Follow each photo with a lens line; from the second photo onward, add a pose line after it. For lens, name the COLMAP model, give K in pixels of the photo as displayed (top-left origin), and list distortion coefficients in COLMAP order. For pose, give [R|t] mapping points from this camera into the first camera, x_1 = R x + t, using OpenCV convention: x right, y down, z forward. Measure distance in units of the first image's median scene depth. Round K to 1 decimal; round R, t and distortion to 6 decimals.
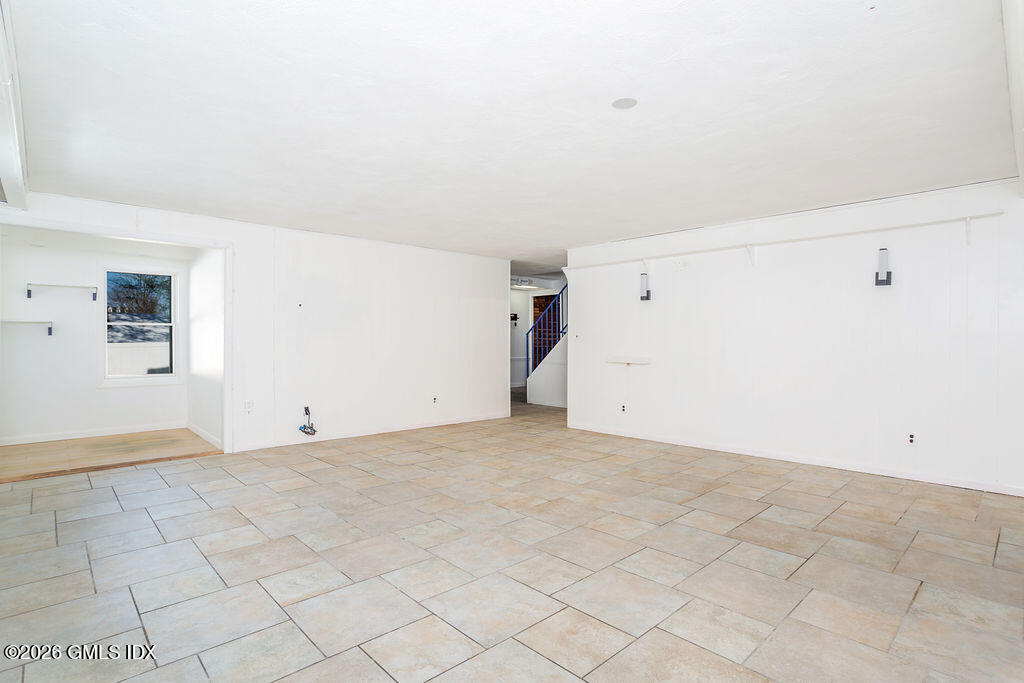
lens RADIAL K [[489.4, 0, 509.3], [0, 489.4, 346.1], [0, 0, 1]] dist [-0.016944, 0.001111]
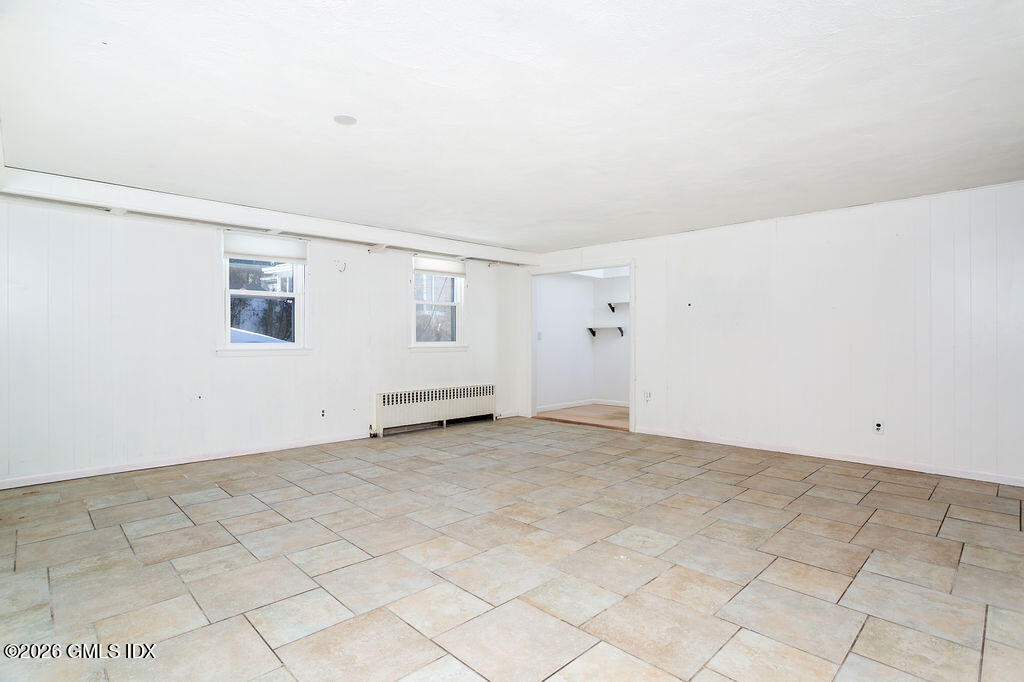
lens RADIAL K [[489.4, 0, 509.6], [0, 489.4, 342.9], [0, 0, 1]] dist [-0.016944, 0.001111]
pose [[0.032328, -0.011502, -0.999411, 0.991026], [0.006197, 0.999917, -0.011307, 0.008268], [0.999458, -0.005828, 0.032397, 0.989357]]
